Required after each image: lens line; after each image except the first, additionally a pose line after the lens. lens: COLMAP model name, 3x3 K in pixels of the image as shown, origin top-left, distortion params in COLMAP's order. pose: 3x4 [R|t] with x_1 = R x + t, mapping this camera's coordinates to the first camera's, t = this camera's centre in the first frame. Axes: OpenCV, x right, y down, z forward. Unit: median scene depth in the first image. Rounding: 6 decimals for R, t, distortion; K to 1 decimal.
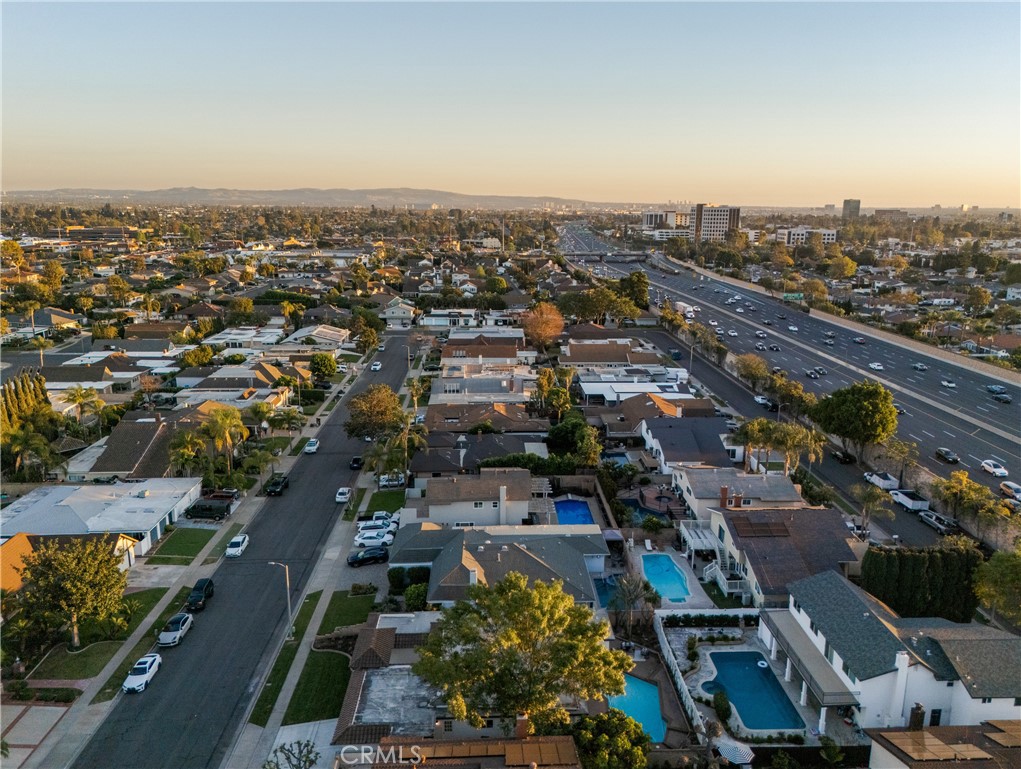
lens RADIAL K [[800.9, 0, 510.5], [0, 800.9, 384.5], [0, 0, 1]] dist [0.010592, 0.004231]
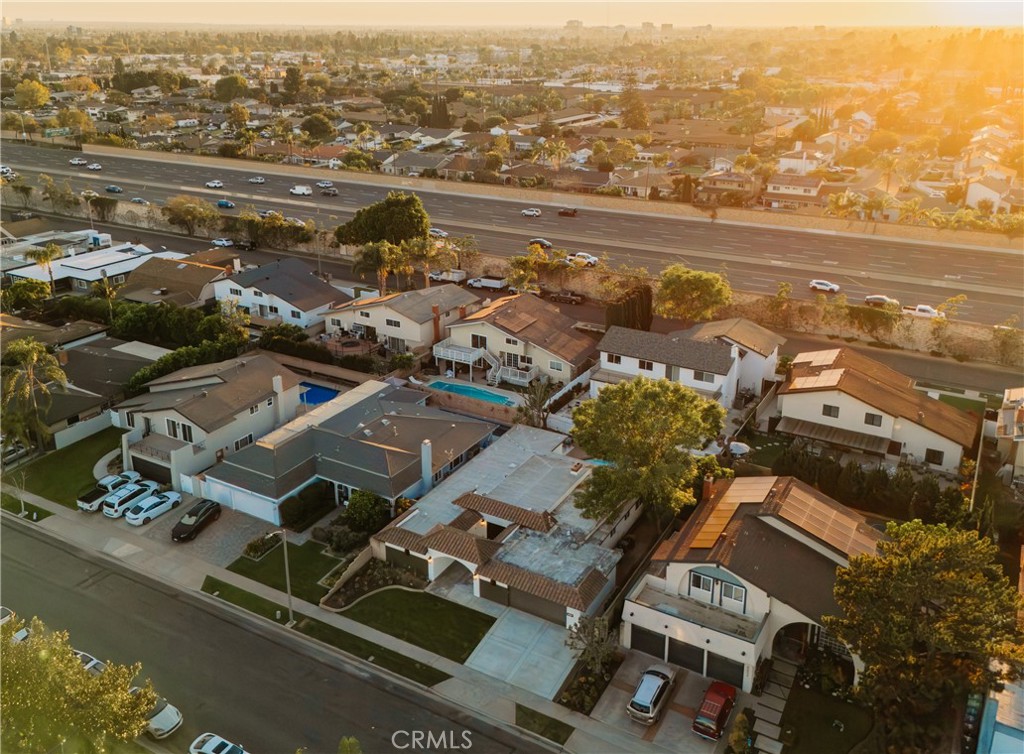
lens RADIAL K [[848.1, 0, 512.0], [0, 848.1, 377.0], [0, 0, 1]] dist [0.002304, -0.001663]
pose [[0.513127, -0.333811, 0.790741, -0.644905], [0.185149, 0.942632, 0.277785, -0.083128], [-0.838105, 0.003866, 0.545495, 0.331097]]
